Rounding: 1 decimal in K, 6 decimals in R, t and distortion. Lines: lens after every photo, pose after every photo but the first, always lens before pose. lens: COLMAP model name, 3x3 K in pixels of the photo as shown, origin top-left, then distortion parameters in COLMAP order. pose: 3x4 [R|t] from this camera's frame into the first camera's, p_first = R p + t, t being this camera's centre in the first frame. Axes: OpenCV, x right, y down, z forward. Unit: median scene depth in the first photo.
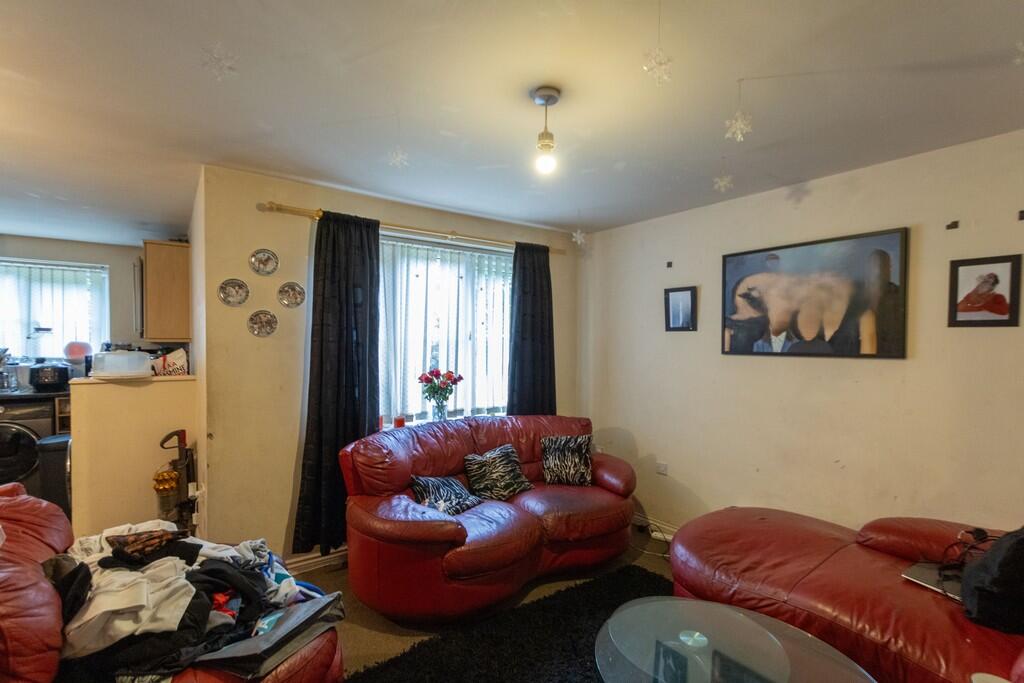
lens RADIAL K [[477.1, 0, 510.8], [0, 477.1, 343.0], [0, 0, 1]] dist [0.012897, -0.000266]
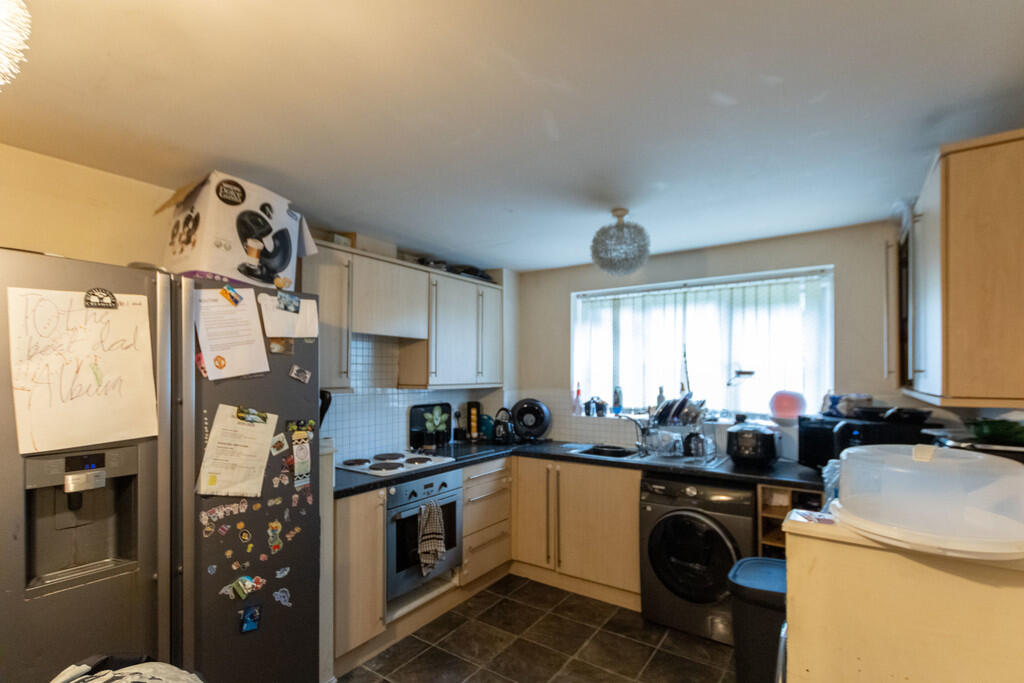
lens RADIAL K [[477.1, 0, 497.5], [0, 477.1, 375.5], [0, 0, 1]] dist [0.012897, -0.000266]
pose [[0.308884, -0.004602, -0.951088, -0.419736], [-0.016426, 0.999813, -0.010172, -0.011275], [0.950958, 0.018764, 0.308751, 0.445576]]
